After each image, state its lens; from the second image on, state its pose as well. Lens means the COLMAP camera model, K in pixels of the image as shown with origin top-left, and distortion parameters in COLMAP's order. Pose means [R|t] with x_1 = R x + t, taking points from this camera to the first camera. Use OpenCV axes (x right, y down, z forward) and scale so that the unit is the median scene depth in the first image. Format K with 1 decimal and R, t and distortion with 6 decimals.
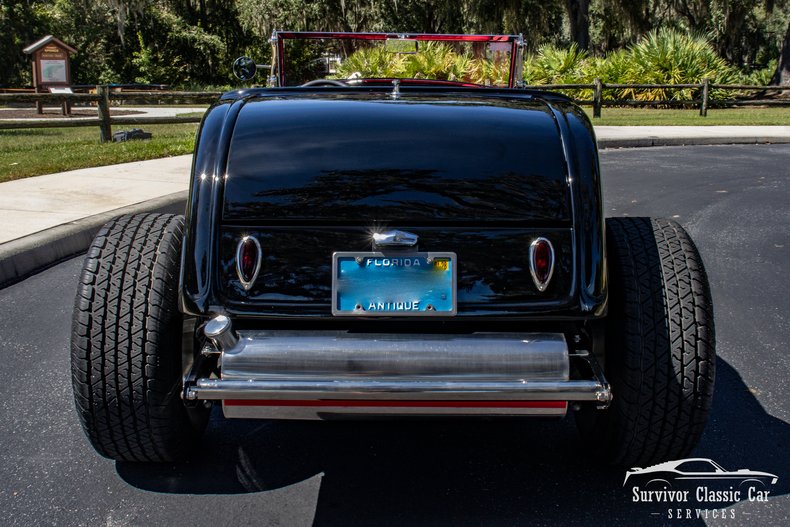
lens RADIAL K [[946.1, 0, 364.3], [0, 946.1, 261.8], [0, 0, 1]] dist [0.008313, 0.026737]
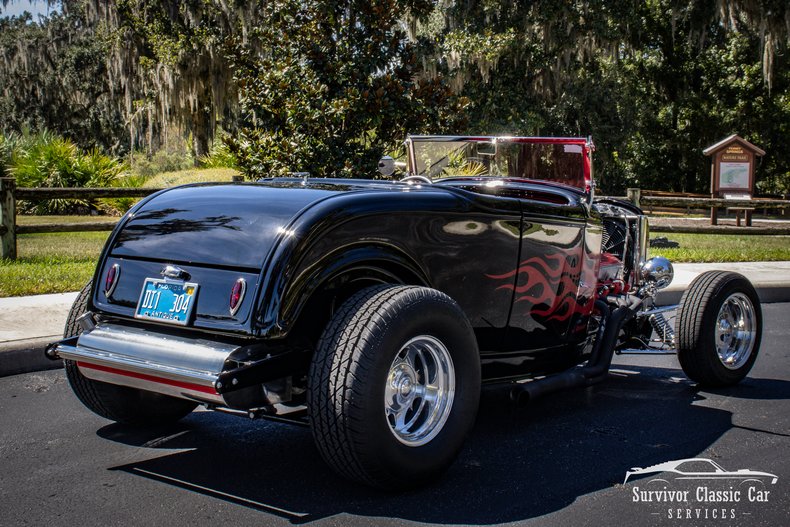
lens RADIAL K [[1232.4, 0, 384.2], [0, 1232.4, 260.4], [0, 0, 1]] dist [0.041170, 0.011420]
pose [[0.762931, 0.067480, -0.642949, 0.151164], [-0.151388, 0.985533, -0.076203, 0.005471], [0.628505, 0.155472, 0.762109, -0.028146]]
